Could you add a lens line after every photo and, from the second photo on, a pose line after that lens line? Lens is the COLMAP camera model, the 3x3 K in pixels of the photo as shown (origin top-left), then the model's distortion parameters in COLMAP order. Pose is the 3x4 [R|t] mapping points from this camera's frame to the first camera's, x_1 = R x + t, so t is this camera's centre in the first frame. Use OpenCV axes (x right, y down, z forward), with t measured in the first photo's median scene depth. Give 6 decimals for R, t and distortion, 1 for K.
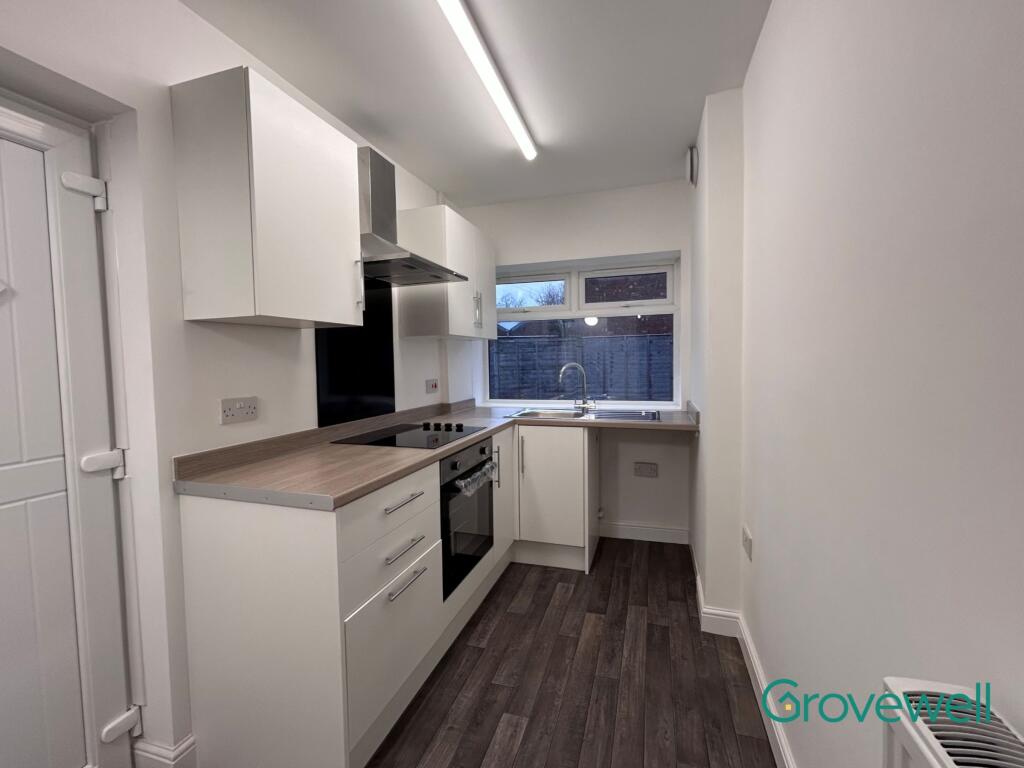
lens RADIAL K [[445.9, 0, 512.0], [0, 445.9, 384.0], [0, 0, 1]] dist [0.000459, 0.000270]
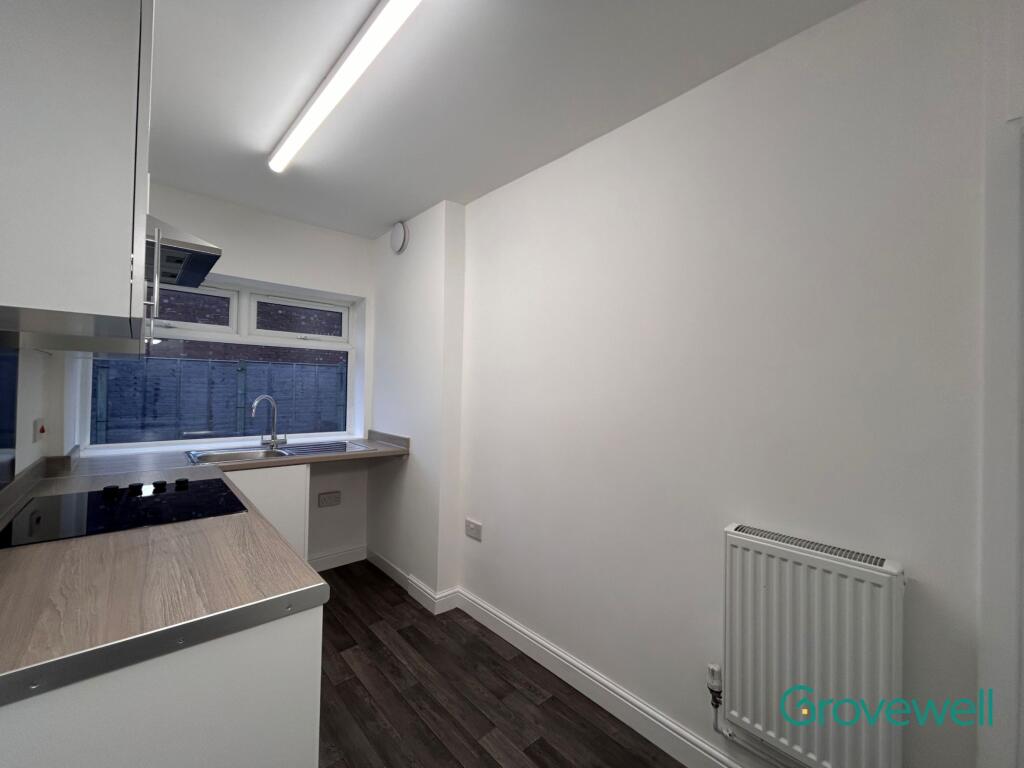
lens RADIAL K [[415.1, 0, 512.0], [0, 415.1, 384.0], [0, 0, 1]] dist [-0.000323, -0.000036]
pose [[0.500713, 0.035806, 0.864873, -0.404930], [0.019869, 0.998405, -0.052838, -0.018002], [-0.865385, 0.043640, 0.499203, 0.174109]]
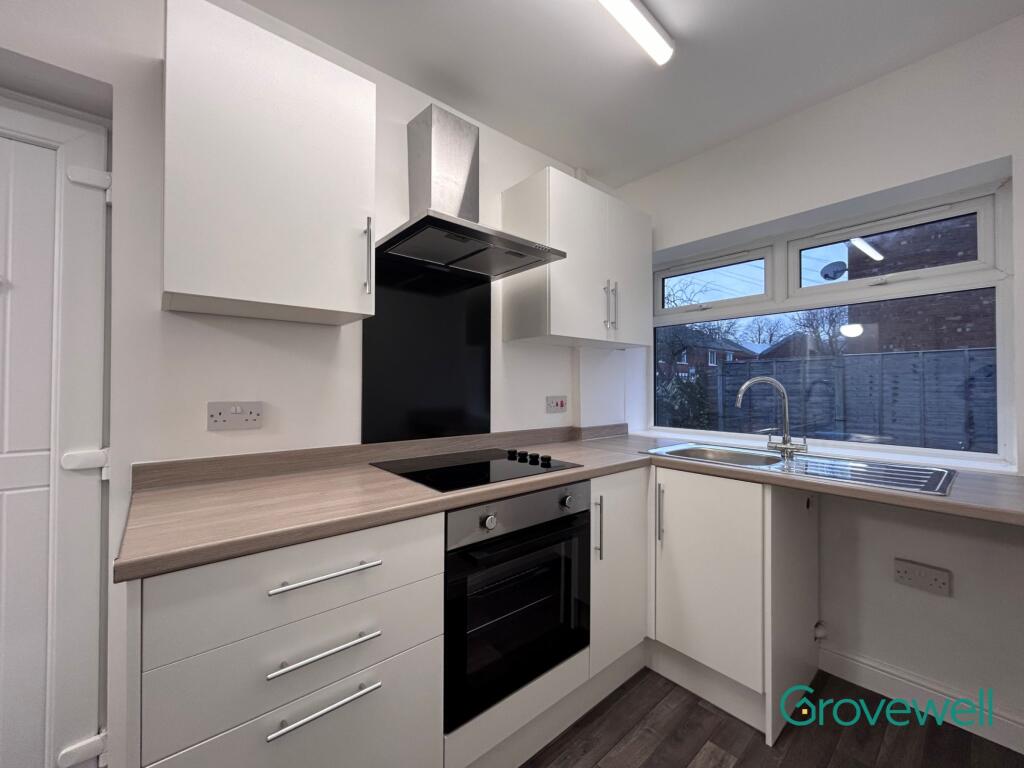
lens RADIAL K [[415.1, 0, 512.0], [0, 415.1, 384.0], [0, 0, 1]] dist [-0.000323, -0.000036]
pose [[0.851988, 0.014969, -0.523347, 0.167275], [-0.044606, 0.998032, -0.044071, 0.005401], [0.521657, 0.060892, 0.850979, 0.369134]]
